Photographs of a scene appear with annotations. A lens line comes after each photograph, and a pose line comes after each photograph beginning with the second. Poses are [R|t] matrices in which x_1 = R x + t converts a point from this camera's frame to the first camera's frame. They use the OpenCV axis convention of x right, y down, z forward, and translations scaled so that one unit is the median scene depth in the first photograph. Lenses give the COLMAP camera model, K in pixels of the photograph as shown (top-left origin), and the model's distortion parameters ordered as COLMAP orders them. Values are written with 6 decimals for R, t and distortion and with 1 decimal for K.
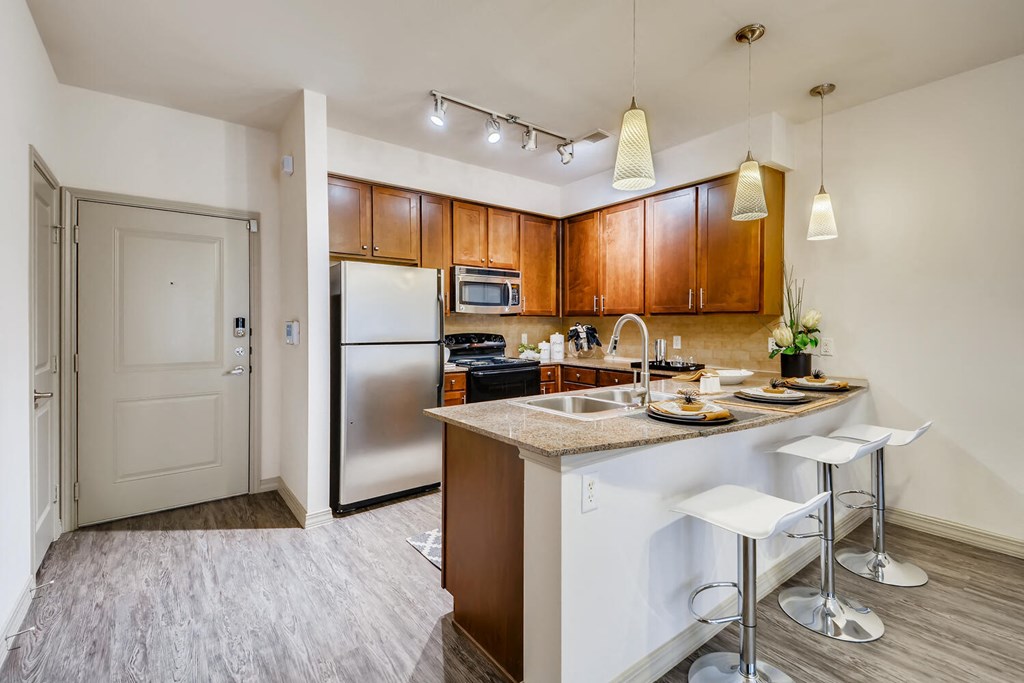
lens RADIAL K [[446.3, 0, 517.9], [0, 446.3, 326.5], [0, 0, 1]] dist [0.034910, -0.019066]
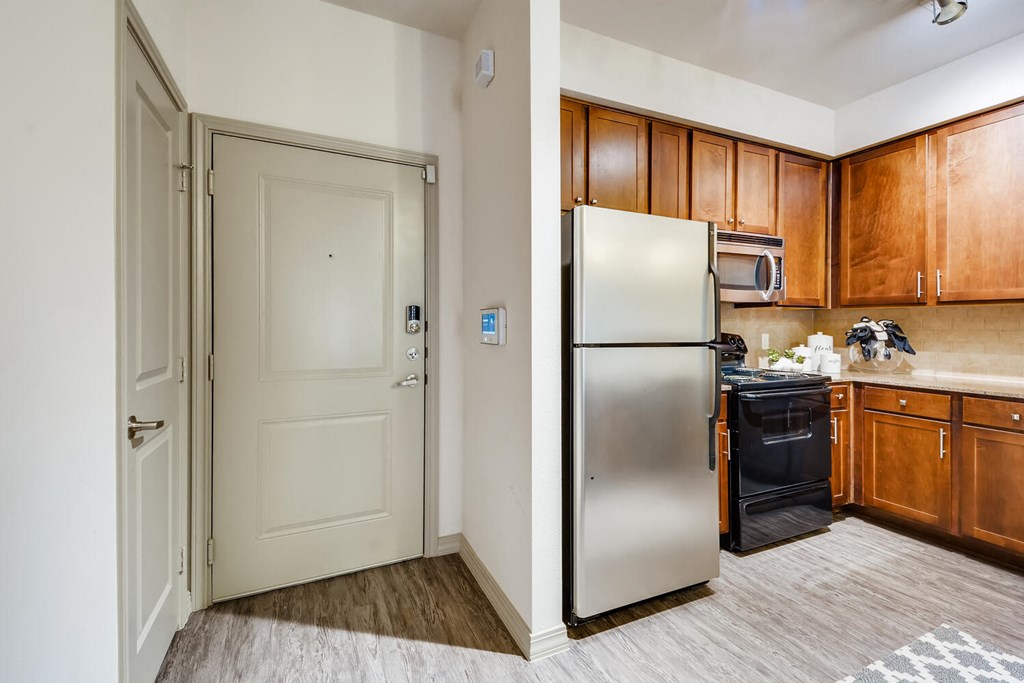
lens RADIAL K [[425.4, 0, 509.4], [0, 425.4, 332.5], [0, 0, 1]] dist [0.034331, -0.015949]
pose [[0.973418, 0.006028, -0.228956, -0.309509], [-0.004459, 0.999963, 0.007372, 0.016541], [0.228992, -0.006155, 0.973409, 0.377622]]
